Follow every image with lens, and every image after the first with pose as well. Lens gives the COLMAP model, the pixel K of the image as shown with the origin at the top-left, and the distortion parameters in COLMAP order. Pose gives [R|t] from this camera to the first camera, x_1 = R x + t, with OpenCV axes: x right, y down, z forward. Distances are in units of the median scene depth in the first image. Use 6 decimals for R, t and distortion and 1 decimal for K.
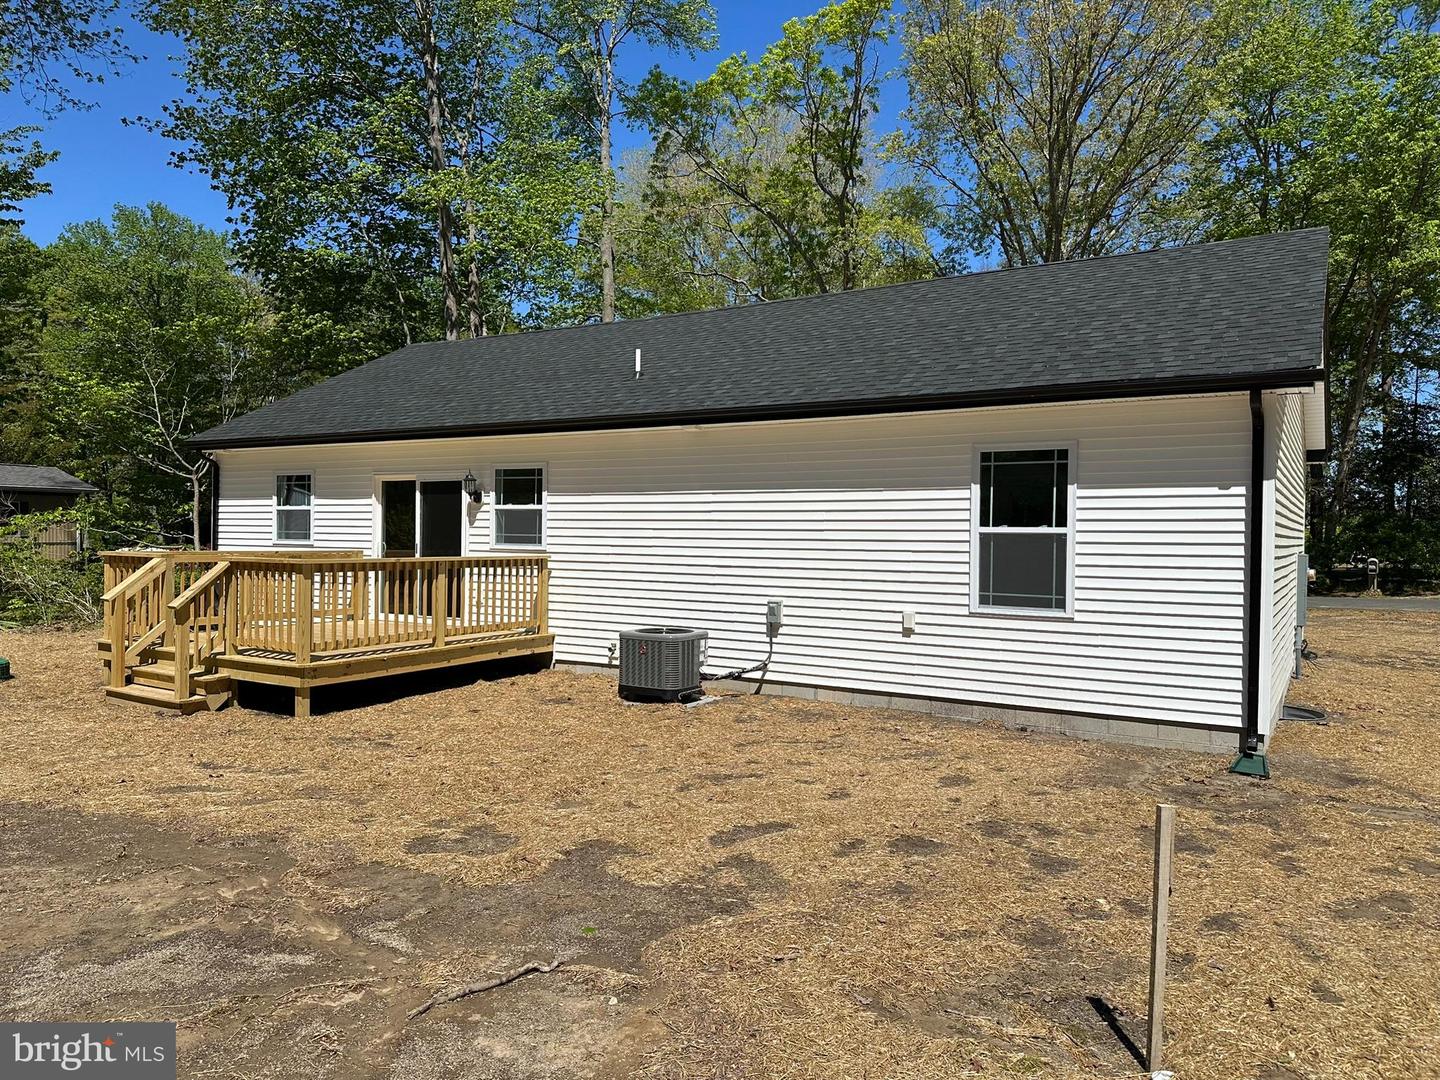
lens RADIAL K [[1001.5, 0, 716.1], [0, 1001.5, 541.6], [0, 0, 1]] dist [0.145054, -0.218269]
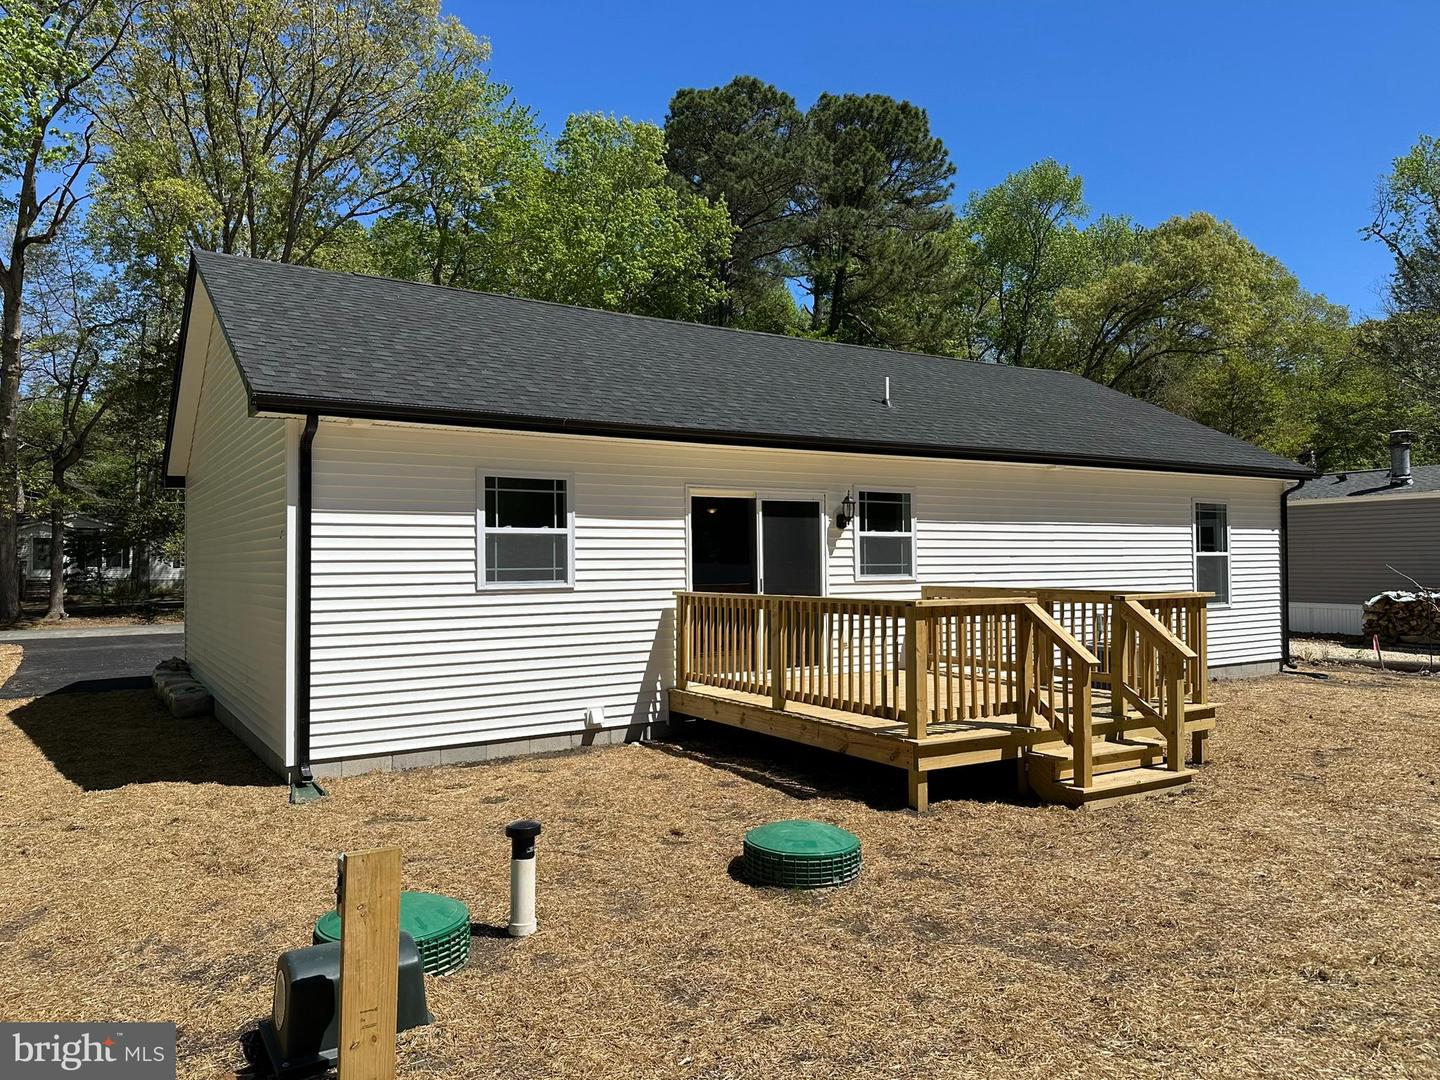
lens RADIAL K [[1001.5, 0, 716.1], [0, 1001.5, 541.6], [0, 0, 1]] dist [0.145054, -0.218269]
pose [[0.417654, 0.001072, 0.908605, -1.046829], [0.019392, 0.999761, -0.010093, -0.021130], [-0.908399, 0.021835, 0.417534, 0.741859]]
